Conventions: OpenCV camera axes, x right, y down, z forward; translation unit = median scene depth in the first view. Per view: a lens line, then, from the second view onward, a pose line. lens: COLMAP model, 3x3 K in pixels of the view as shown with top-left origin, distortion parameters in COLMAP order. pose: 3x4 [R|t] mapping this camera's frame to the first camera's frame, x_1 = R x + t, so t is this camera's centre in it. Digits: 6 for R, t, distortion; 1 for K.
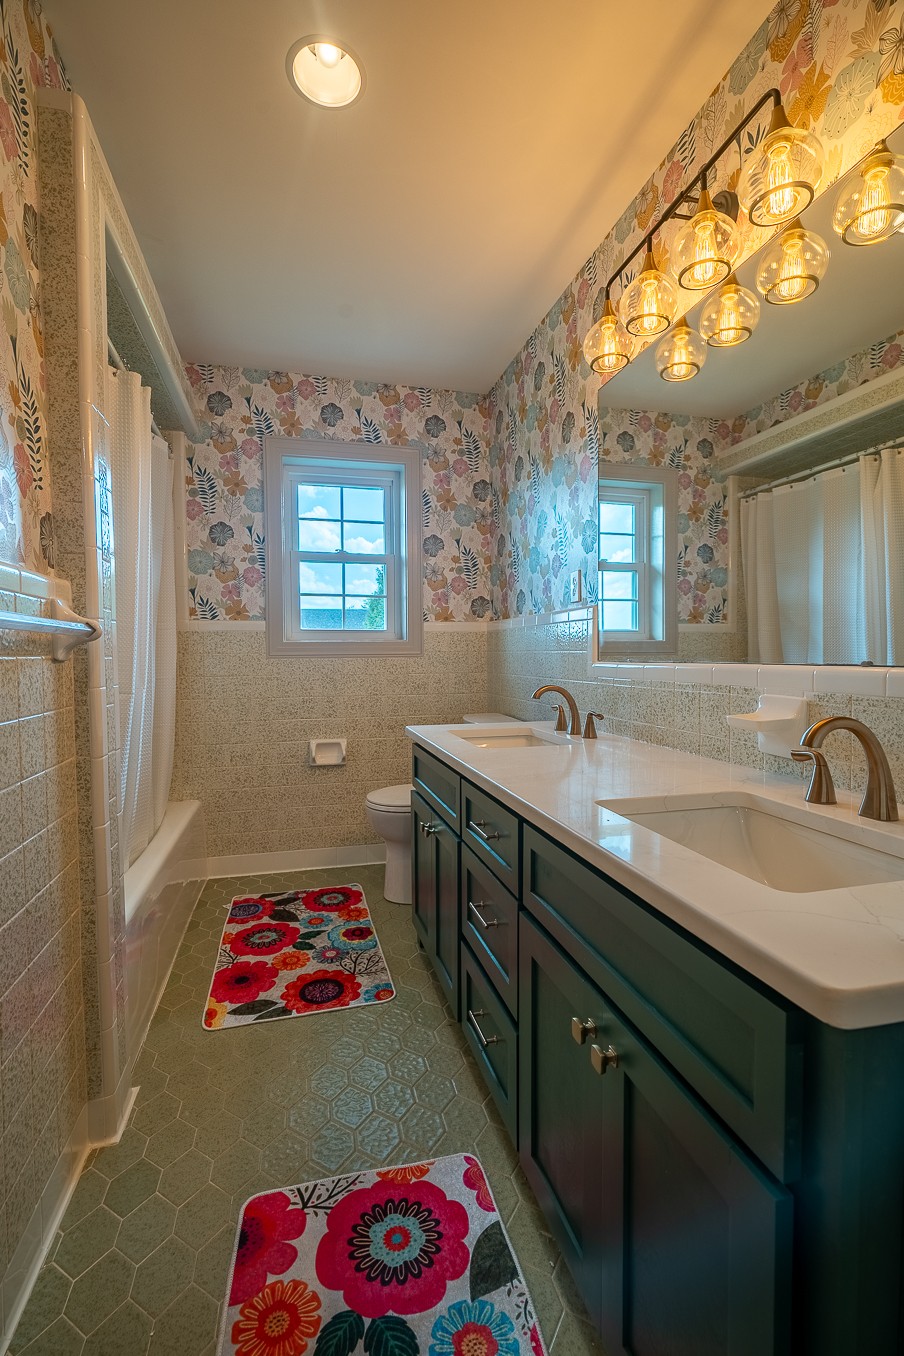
lens RADIAL K [[611.5, 0, 452.0], [0, 611.5, 678.0], [0, 0, 1]] dist [-0.017502, 0.001767]
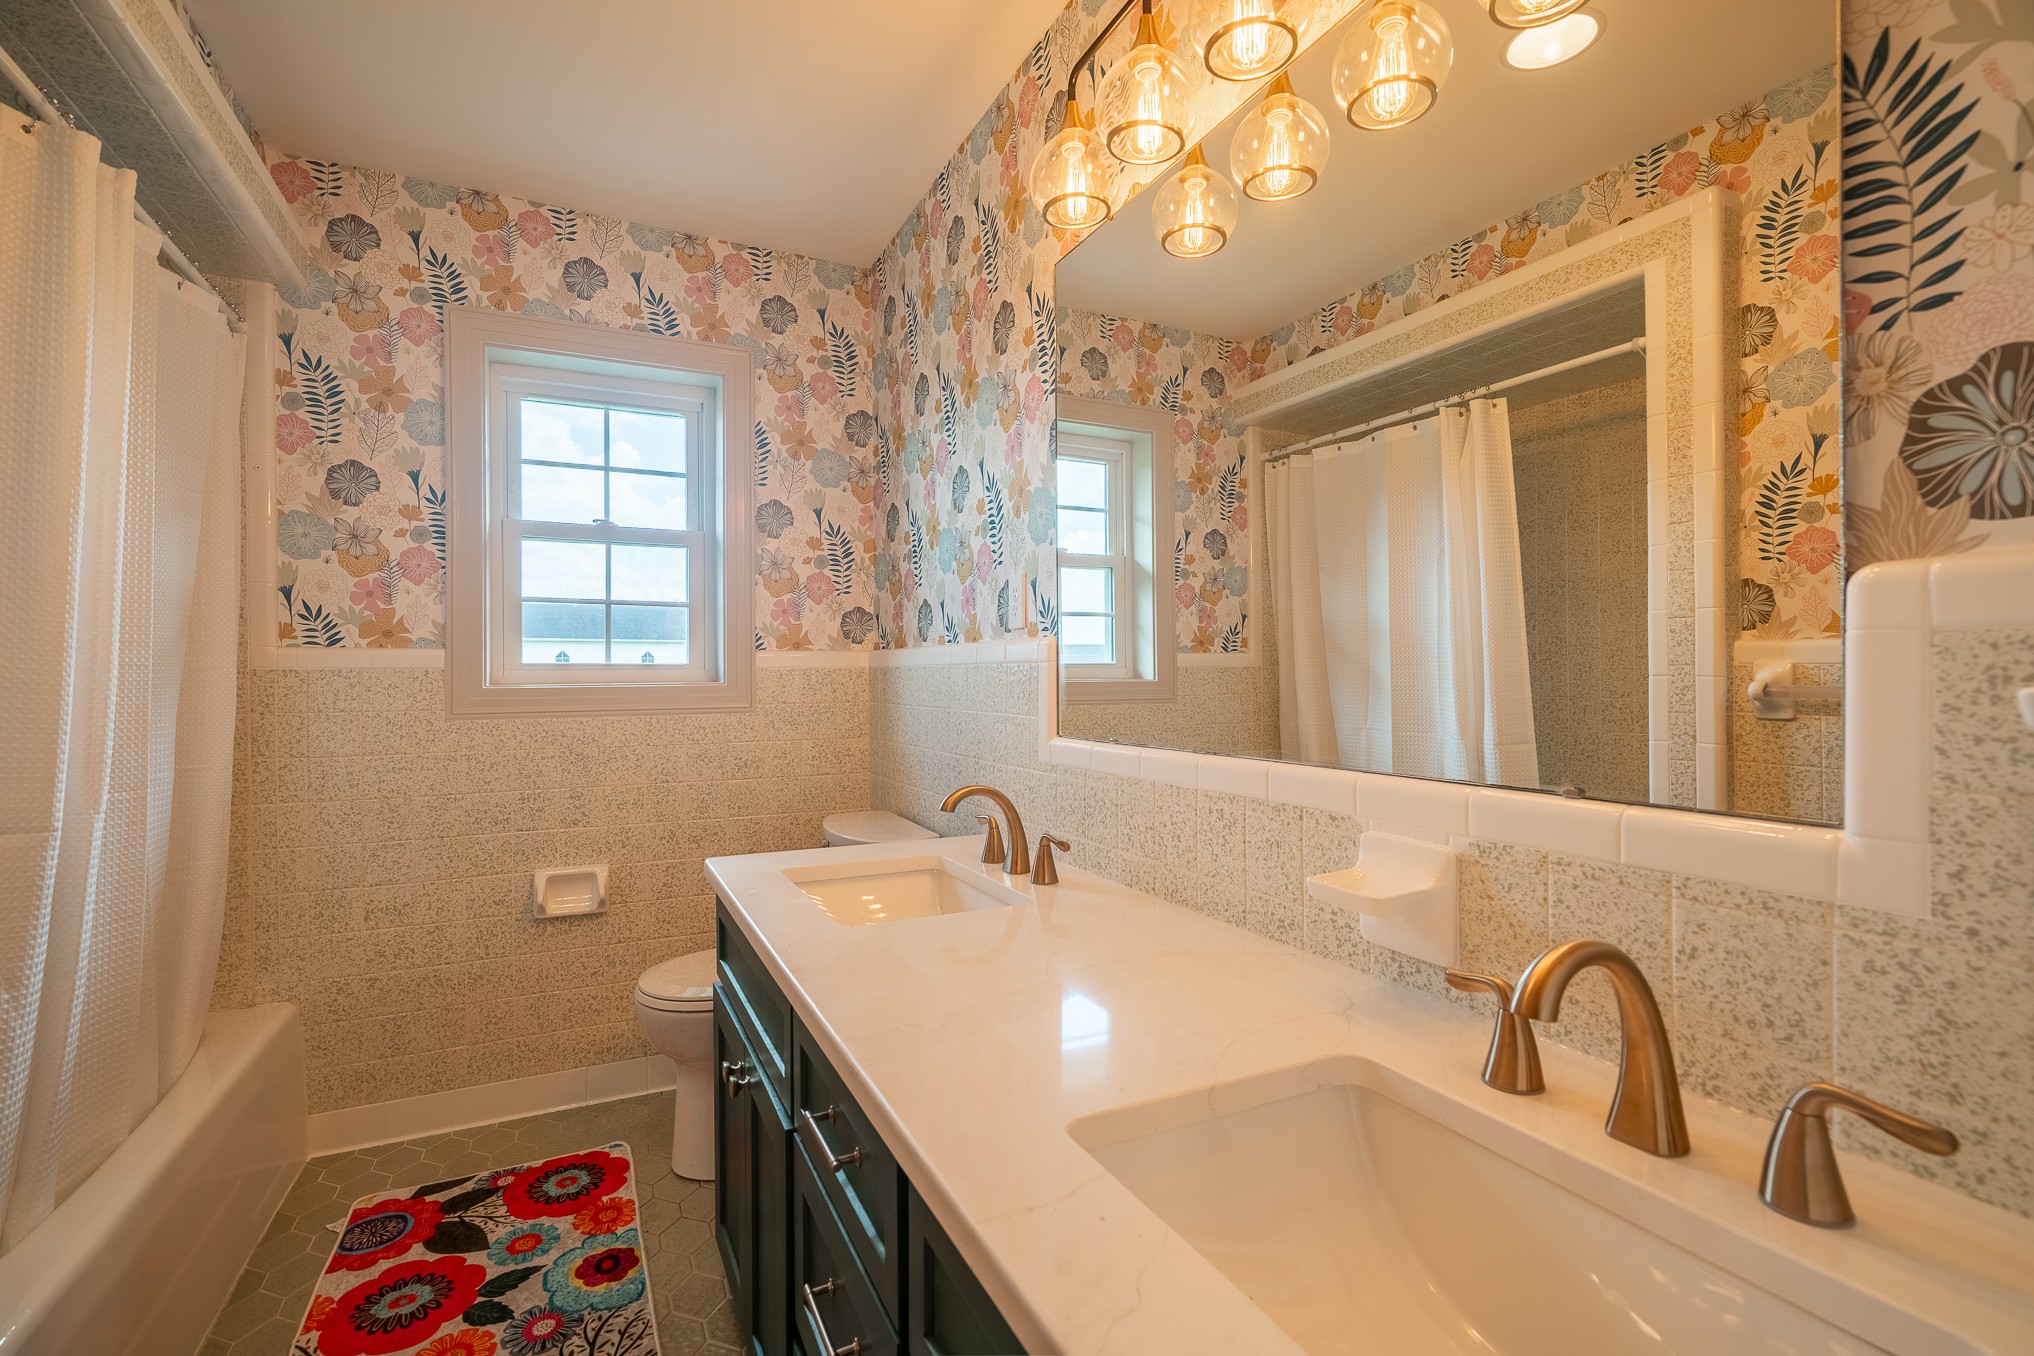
lens RADIAL K [[917.3, 0, 1026.3], [0, 917.3, 672.4], [0, 0, 1]] dist [-0.017502, 0.001767]
pose [[0.978207, 0.001376, 0.207629, 0.024873], [0.007669, 0.999056, -0.042749, -0.036428], [-0.207492, 0.043410, 0.977273, 0.126074]]
